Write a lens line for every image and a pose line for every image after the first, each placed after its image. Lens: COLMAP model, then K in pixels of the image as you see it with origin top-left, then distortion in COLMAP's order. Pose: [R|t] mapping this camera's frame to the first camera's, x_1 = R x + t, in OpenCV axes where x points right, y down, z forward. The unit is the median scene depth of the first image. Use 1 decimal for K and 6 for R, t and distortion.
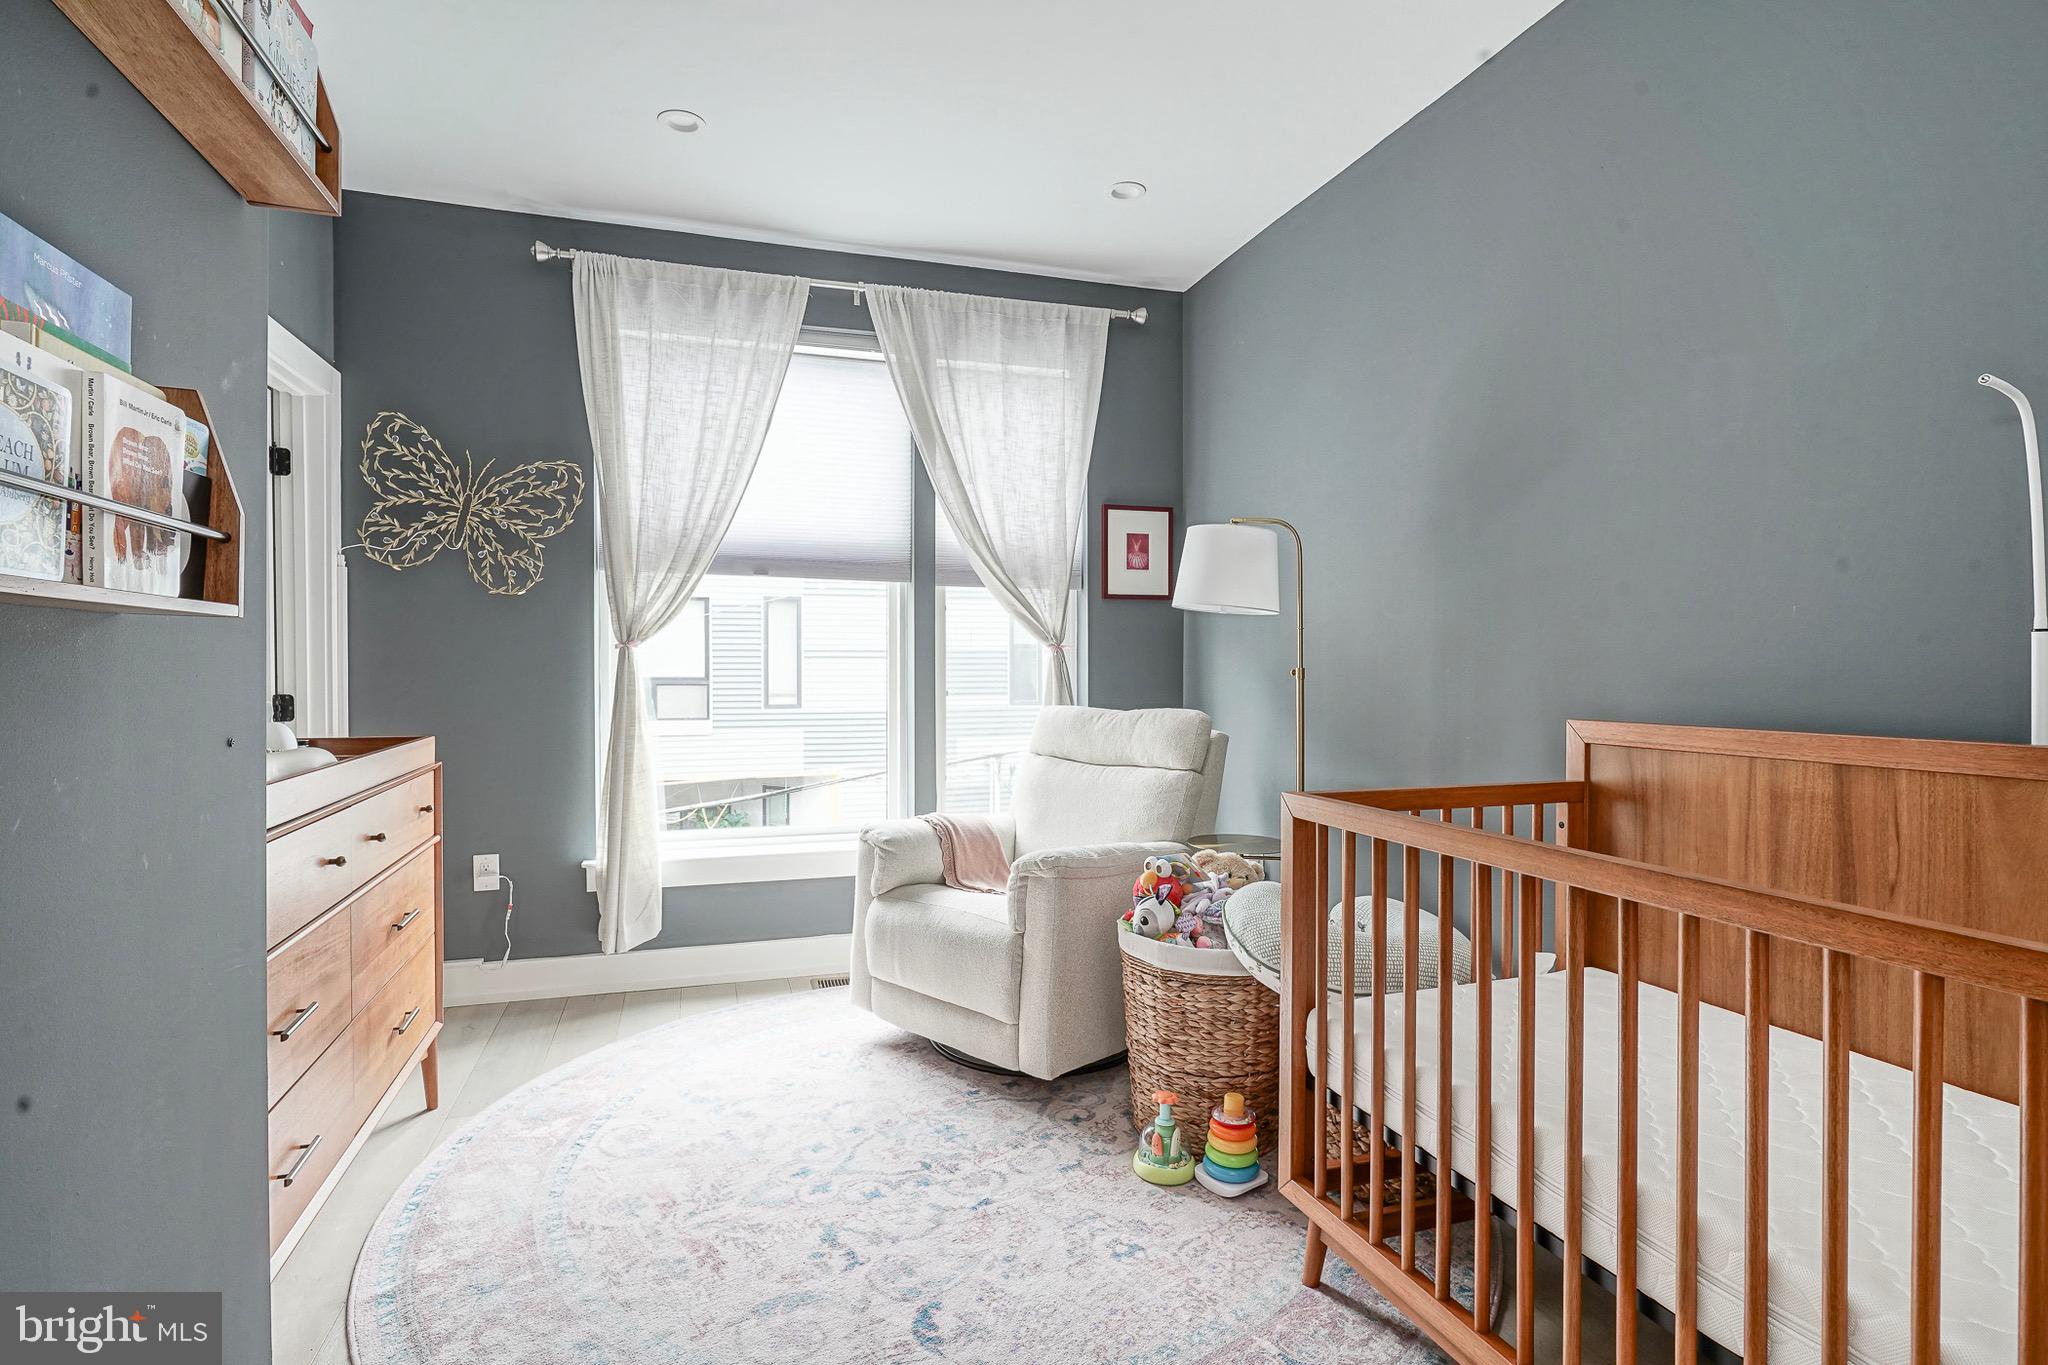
lens RADIAL K [[970.2, 0, 1024.0], [0, 970.2, 682.5], [0, 0, 1]] dist [-0.009751, -0.000799]
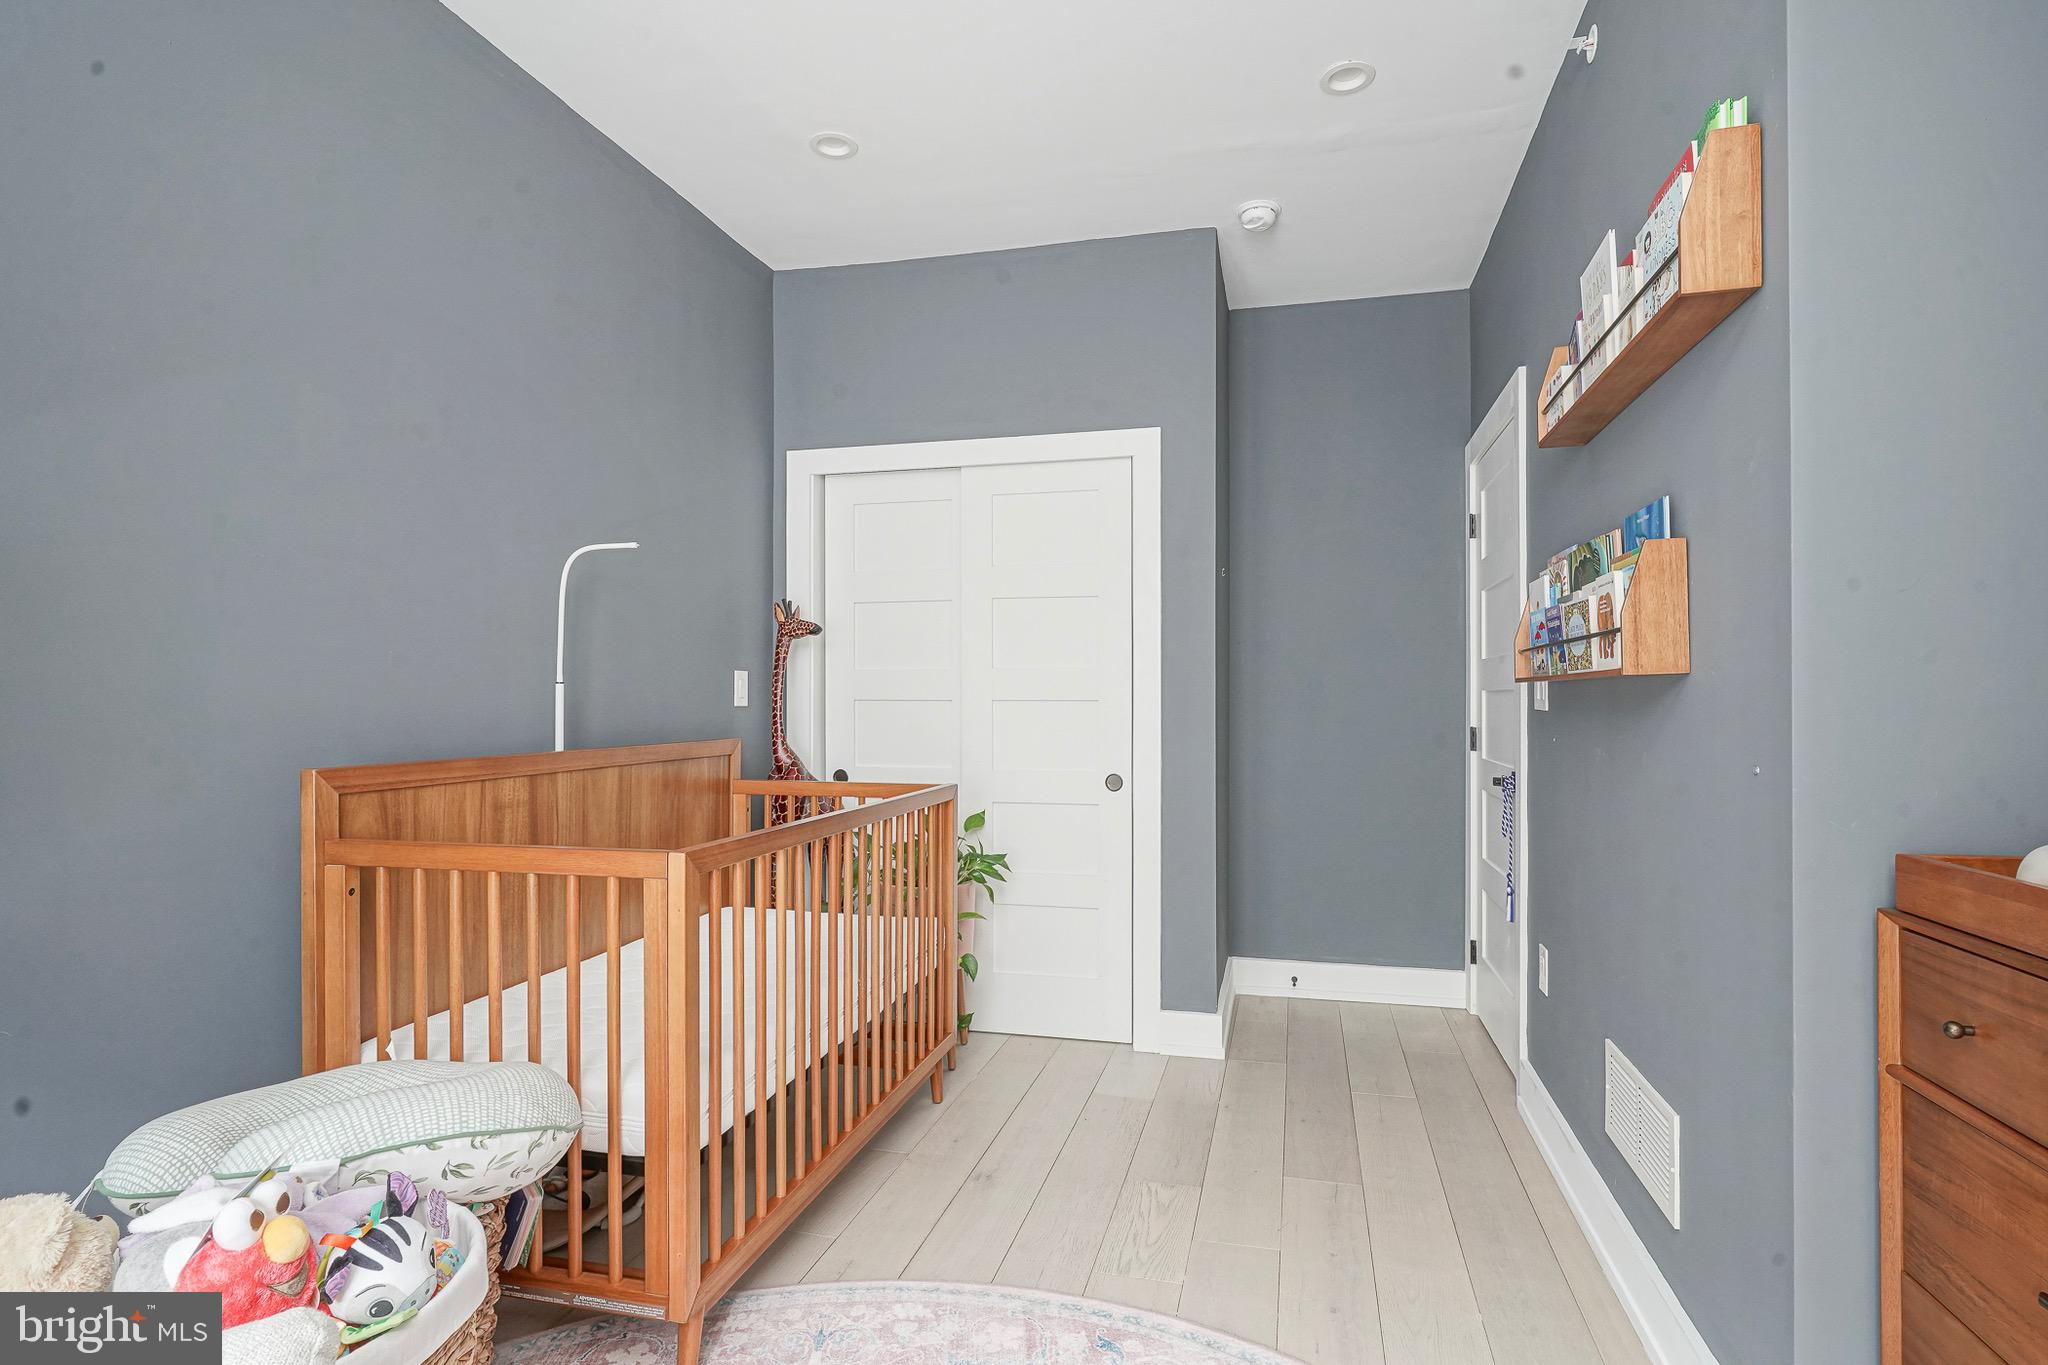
lens RADIAL K [[970.2, 0, 1024.0], [0, 970.2, 682.5], [0, 0, 1]] dist [-0.009751, -0.000799]
pose [[-0.821232, 0.009314, 0.570519, -0.562474], [0.009955, 0.999948, -0.001995, -0.041226], [-0.570508, 0.004041, -0.821282, 1.793579]]
